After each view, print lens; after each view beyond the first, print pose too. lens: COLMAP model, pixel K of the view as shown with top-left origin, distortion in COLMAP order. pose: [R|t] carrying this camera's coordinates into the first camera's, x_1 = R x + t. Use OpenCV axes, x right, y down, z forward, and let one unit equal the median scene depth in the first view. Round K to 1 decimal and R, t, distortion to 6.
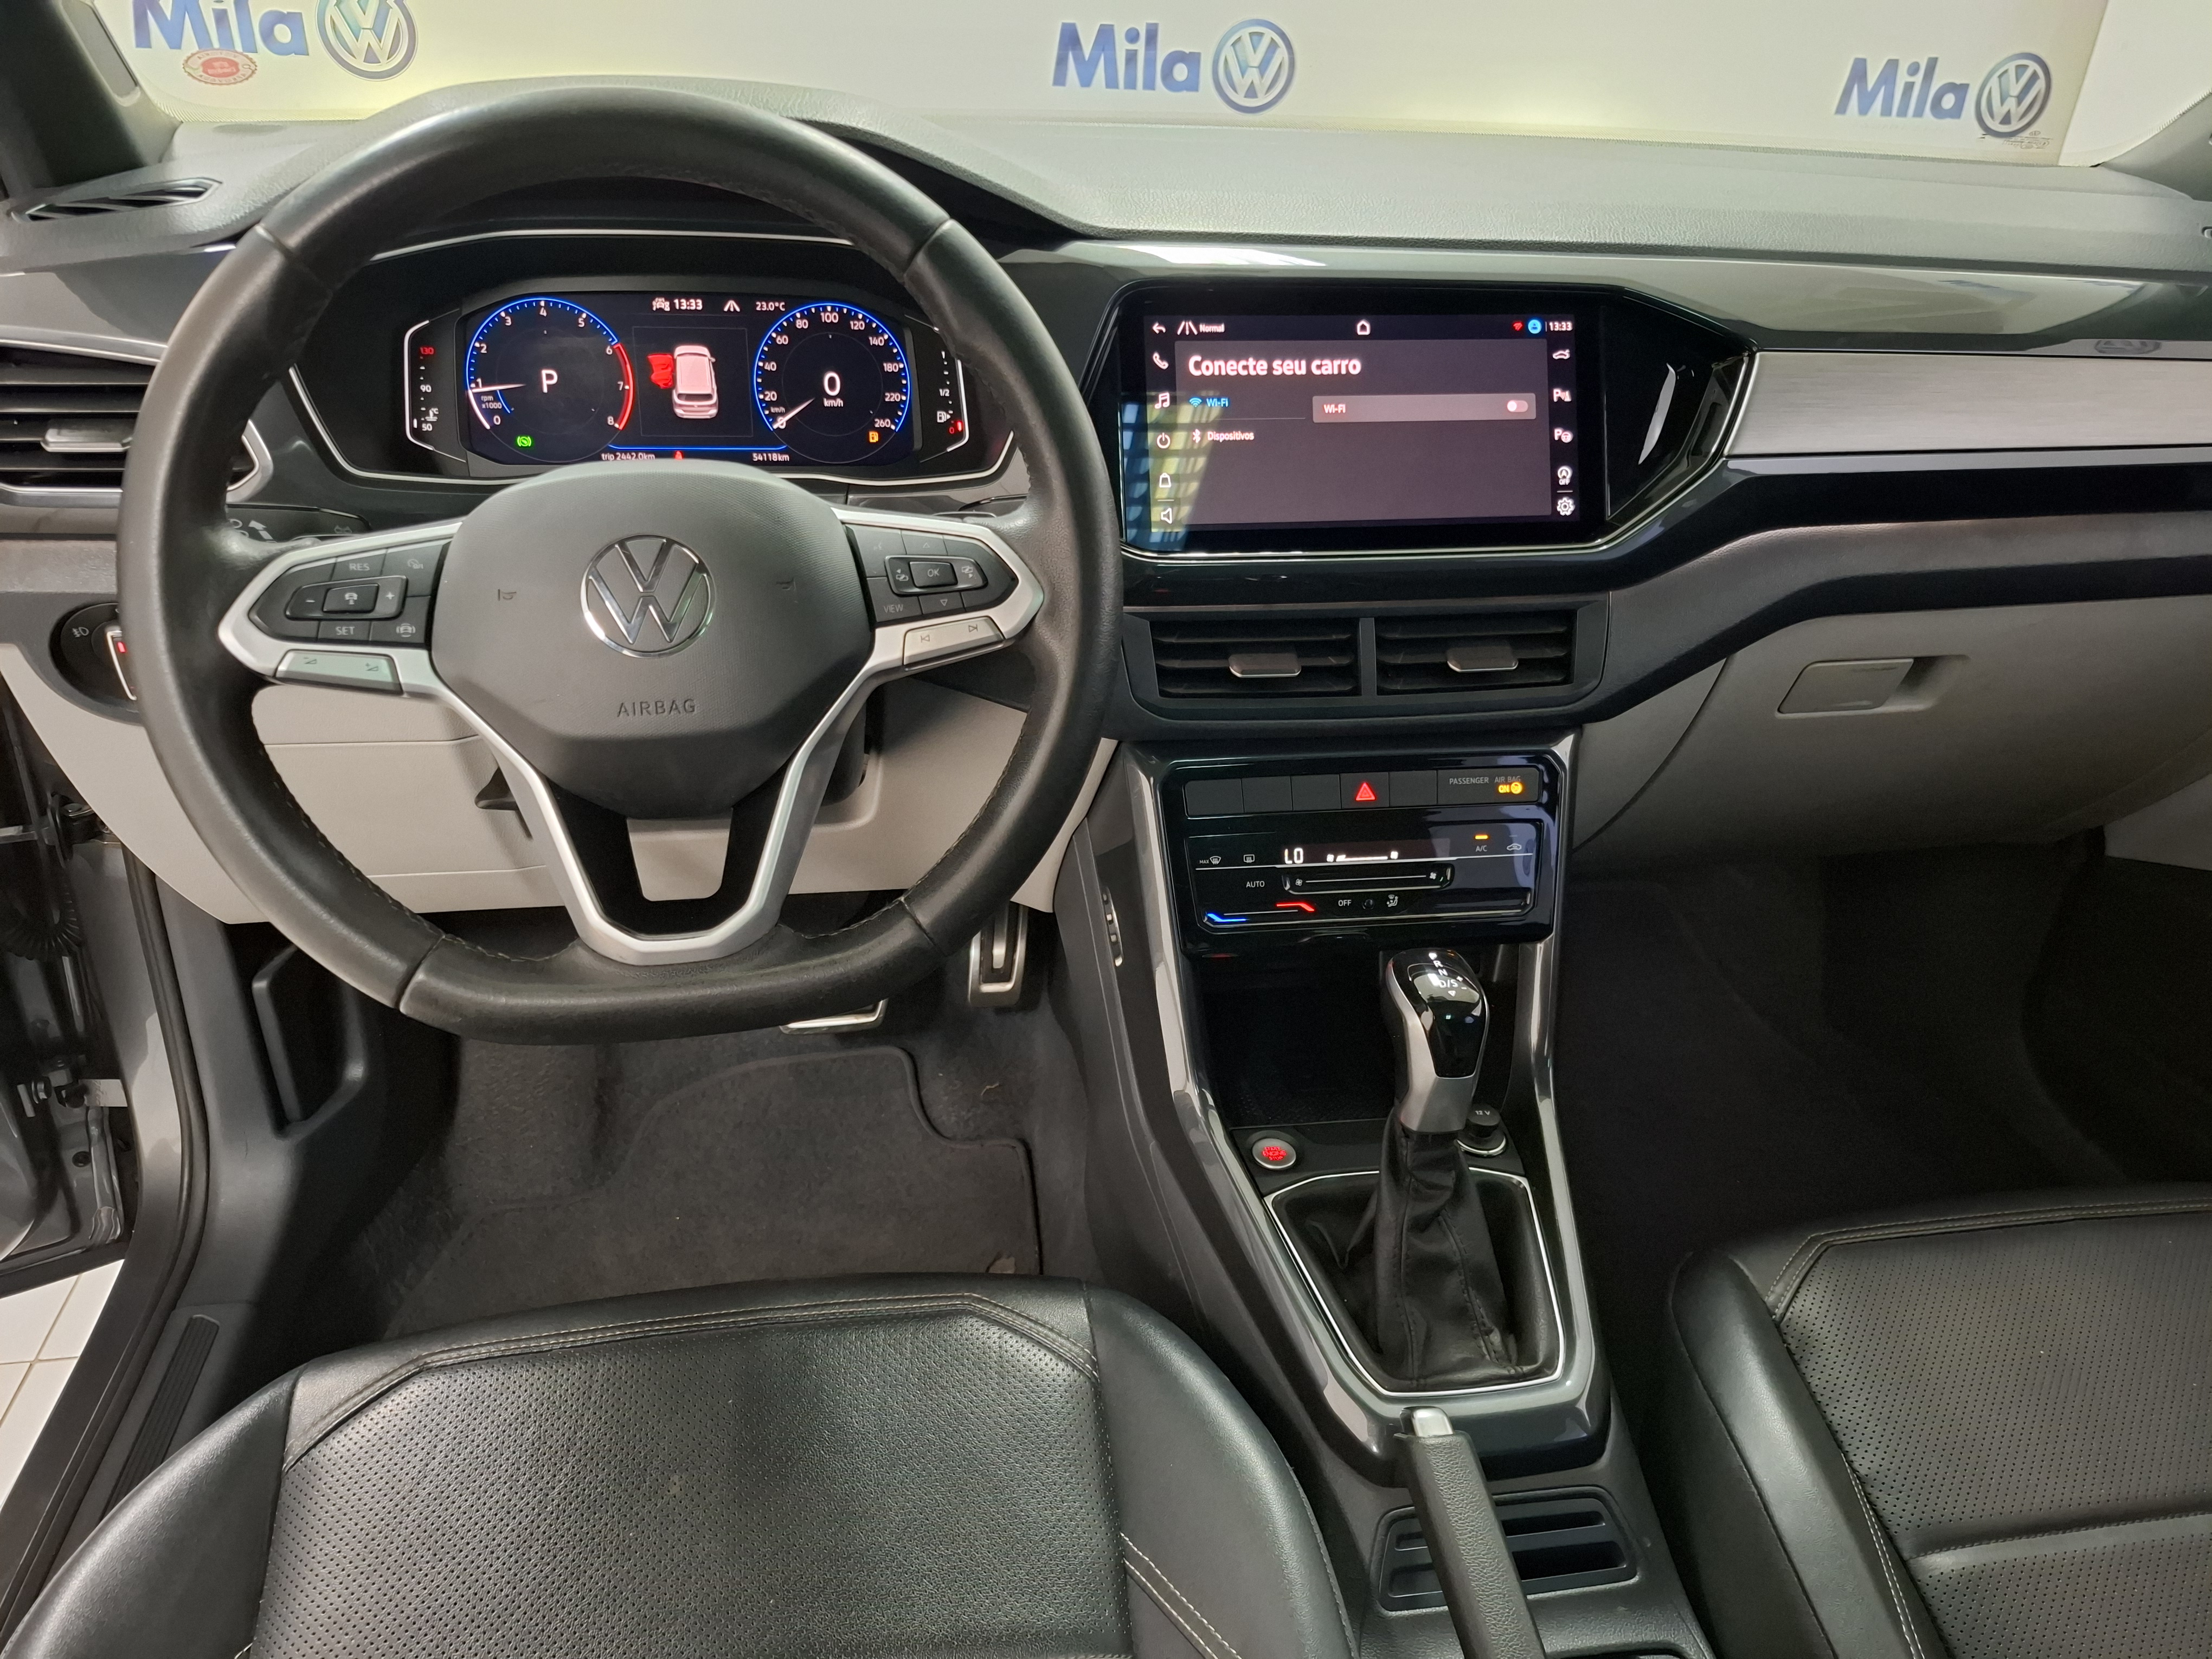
lens RADIAL K [[1586.5, 0, 1160.9], [0, 1586.5, 825.0], [0, 0, 1]] dist [0.103243, -0.134794]
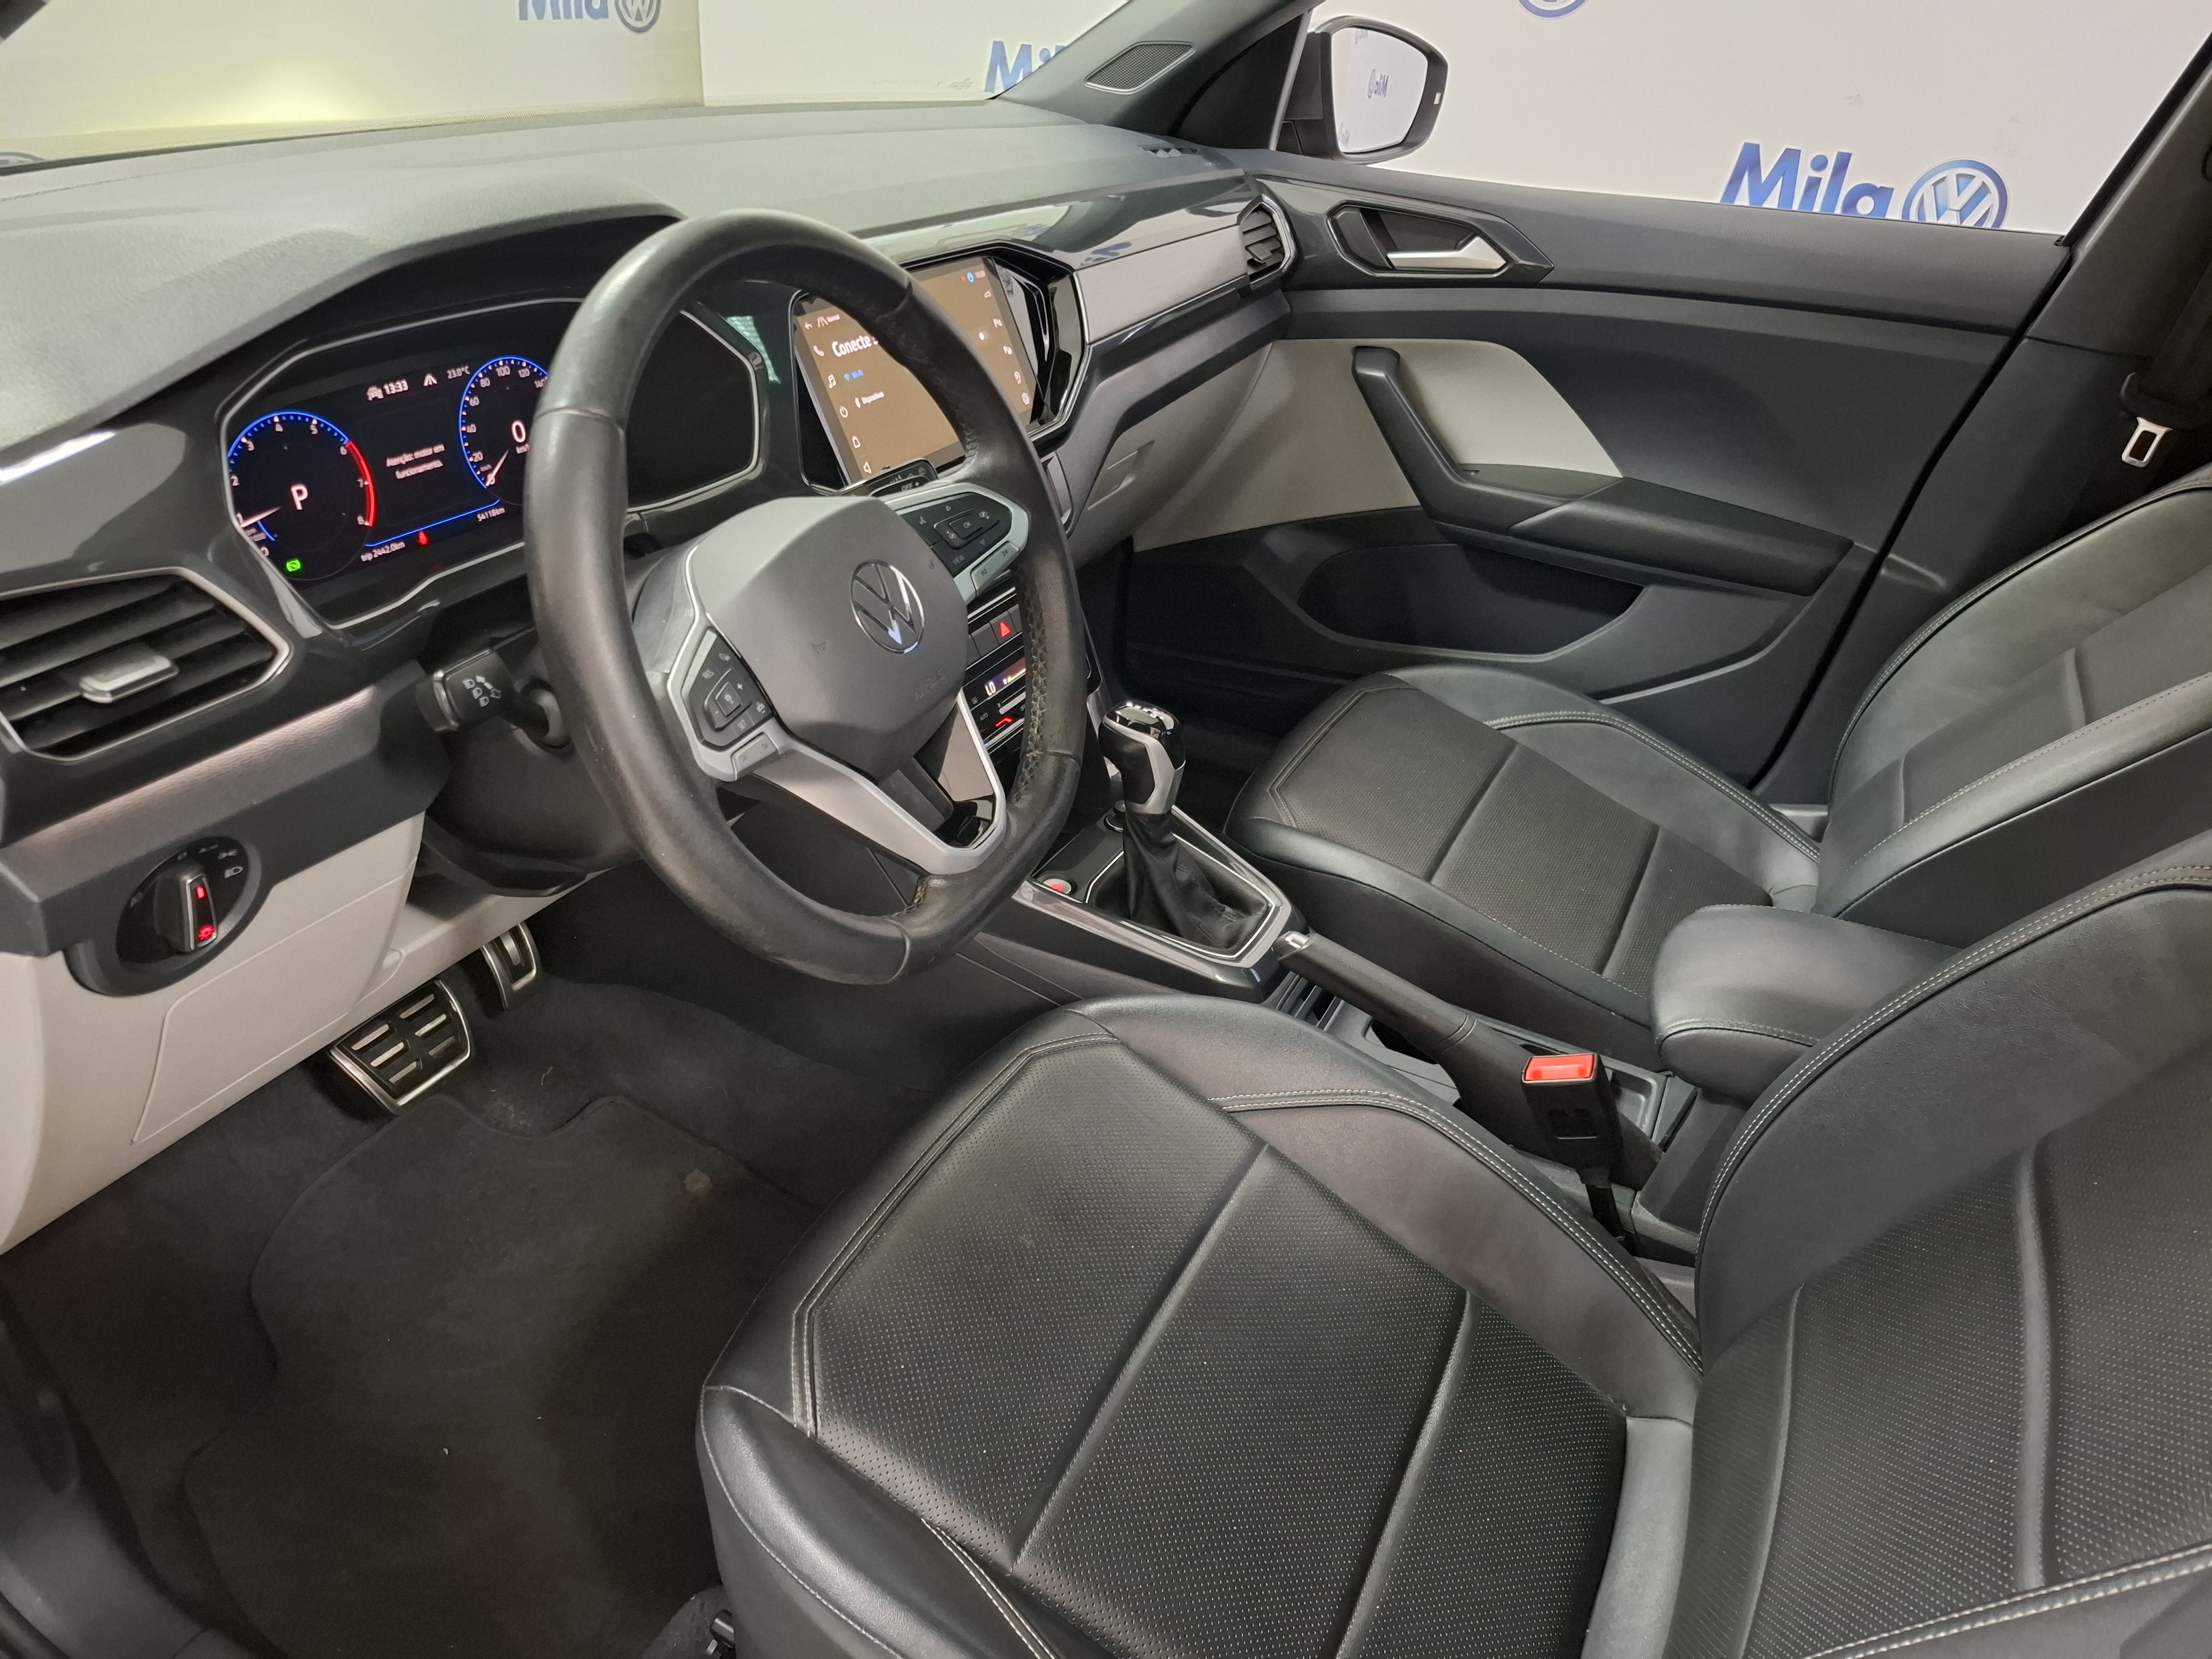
lens RADIAL K [[1586.5, 0, 1160.9], [0, 1586.5, 825.0], [0, 0, 1]] dist [0.103243, -0.134794]
pose [[0.558205, -0.407896, 0.722515, -0.860919], [0.334636, 0.907524, 0.253808, -0.170082], [-0.759227, 0.100103, 0.643081, 0.014368]]
